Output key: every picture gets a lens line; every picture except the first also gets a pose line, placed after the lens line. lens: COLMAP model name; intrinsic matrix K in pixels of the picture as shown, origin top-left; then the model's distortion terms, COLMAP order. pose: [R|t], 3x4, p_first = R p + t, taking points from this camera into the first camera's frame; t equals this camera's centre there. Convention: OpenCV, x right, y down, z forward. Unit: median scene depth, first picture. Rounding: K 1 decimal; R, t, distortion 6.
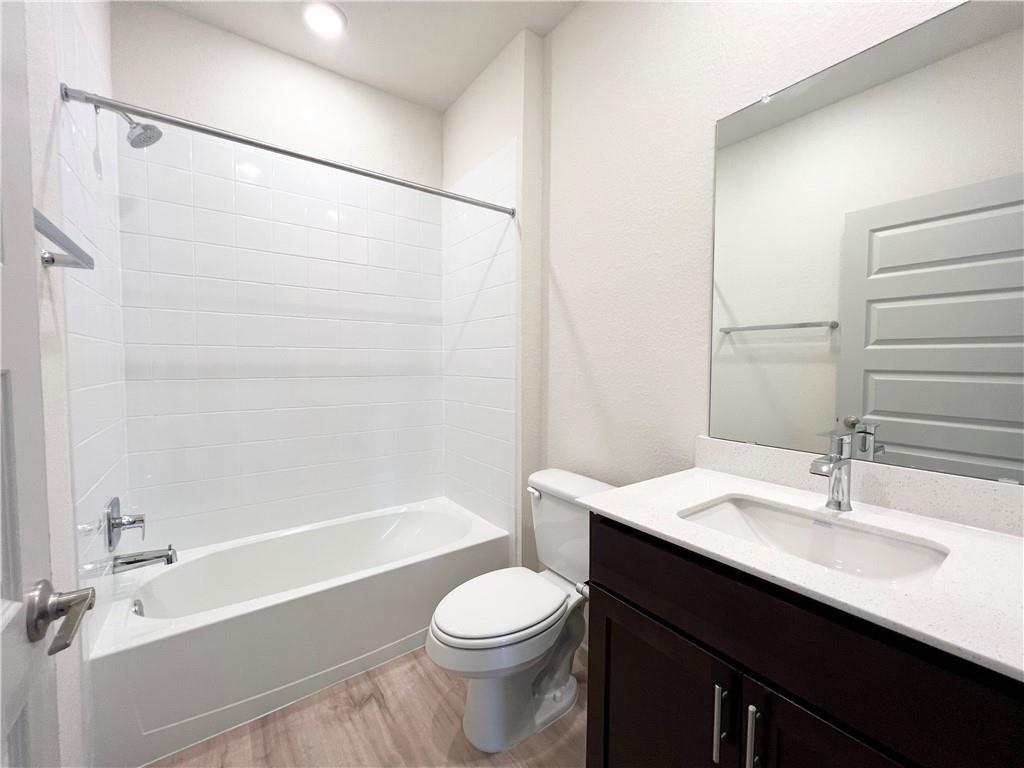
lens RADIAL K [[412.7, 0, 512.0], [0, 412.7, 384.0], [0, 0, 1]] dist [0.010640, 0.000246]
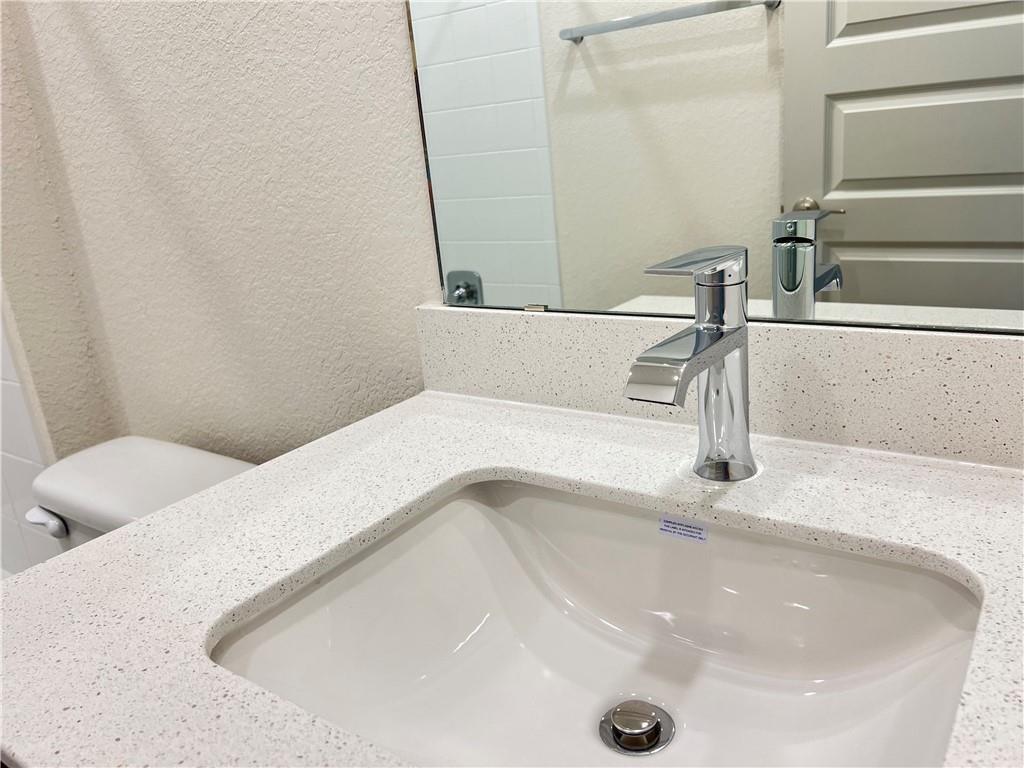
lens RADIAL K [[759.6, 0, 512.0], [0, 759.6, 384.0], [0, 0, 1]] dist [0.002729, 0.001060]
pose [[0.948771, -0.180716, 0.259183, 0.427795], [0.114103, 0.960899, 0.252298, 0.043909], [-0.294643, -0.209799, 0.932293, 0.436740]]
